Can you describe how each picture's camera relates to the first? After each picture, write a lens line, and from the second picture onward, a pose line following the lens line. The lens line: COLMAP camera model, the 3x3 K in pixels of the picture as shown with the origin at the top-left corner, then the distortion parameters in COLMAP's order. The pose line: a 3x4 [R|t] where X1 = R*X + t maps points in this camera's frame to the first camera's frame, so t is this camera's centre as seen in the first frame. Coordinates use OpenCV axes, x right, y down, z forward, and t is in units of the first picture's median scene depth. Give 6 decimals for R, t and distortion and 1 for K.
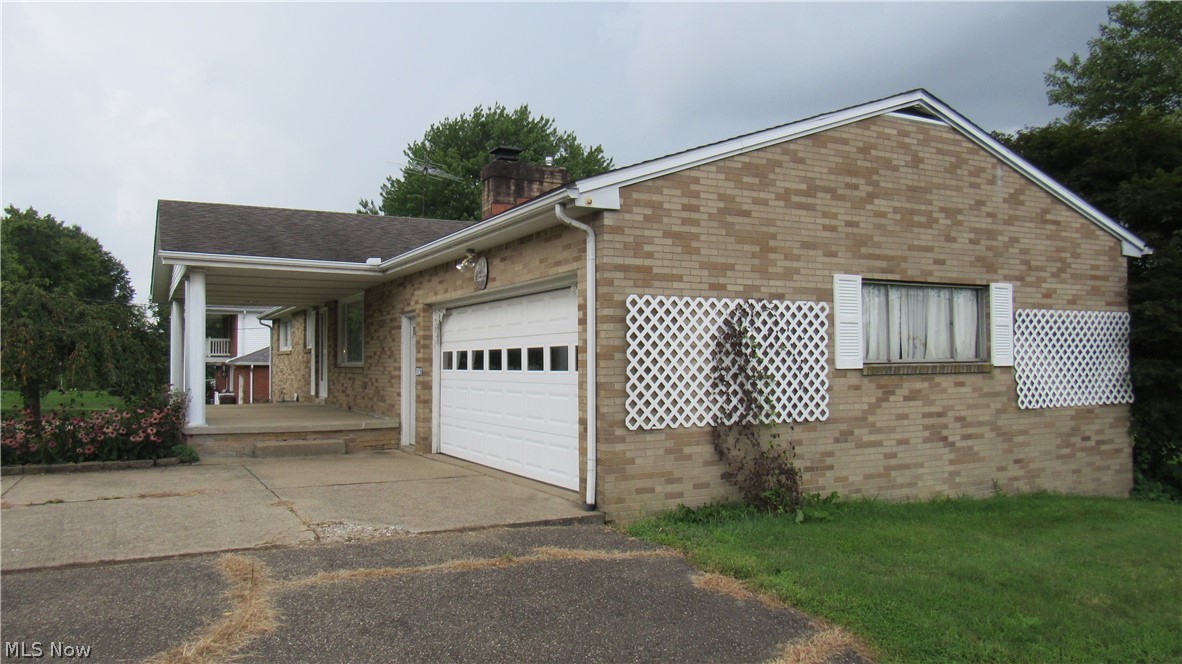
lens RADIAL K [[844.5, 0, 591.0], [0, 844.5, 332.0], [0, 0, 1]] dist [-0.016254, -0.002386]
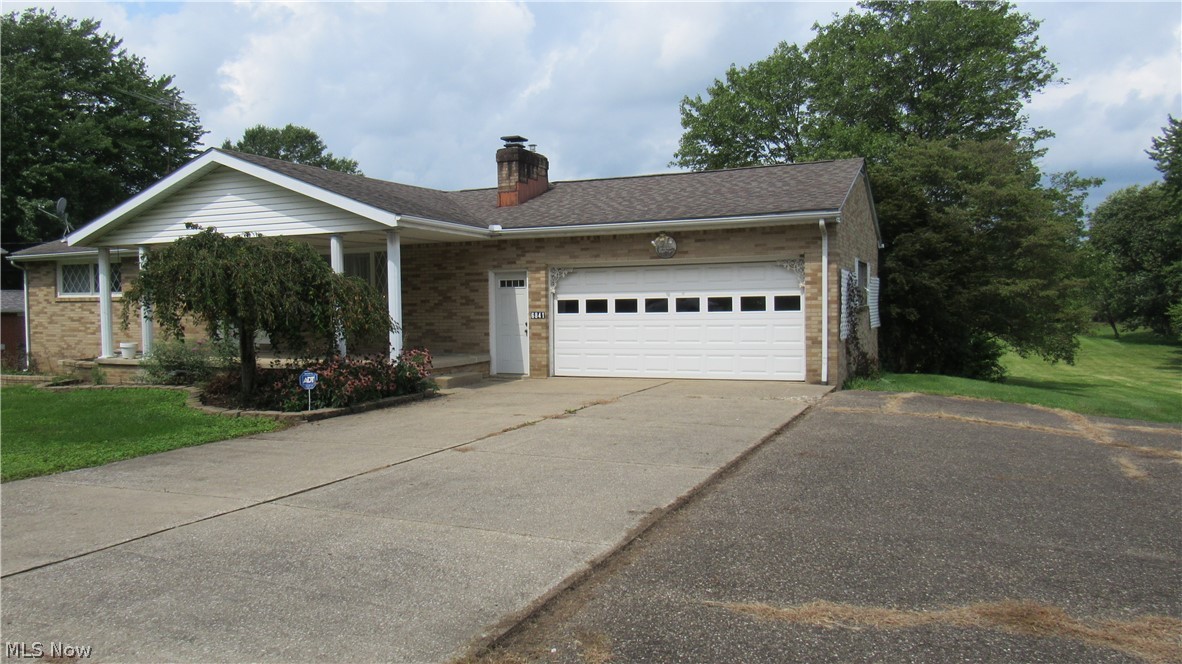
lens RADIAL K [[844.5, 0, 591.0], [0, 844.5, 332.0], [0, 0, 1]] dist [-0.016254, -0.002386]
pose [[0.762509, -0.029487, 0.646306, -0.980012], [-0.011368, 0.998196, 0.058954, -0.005134], [-0.646878, -0.052300, 0.760798, -0.044969]]
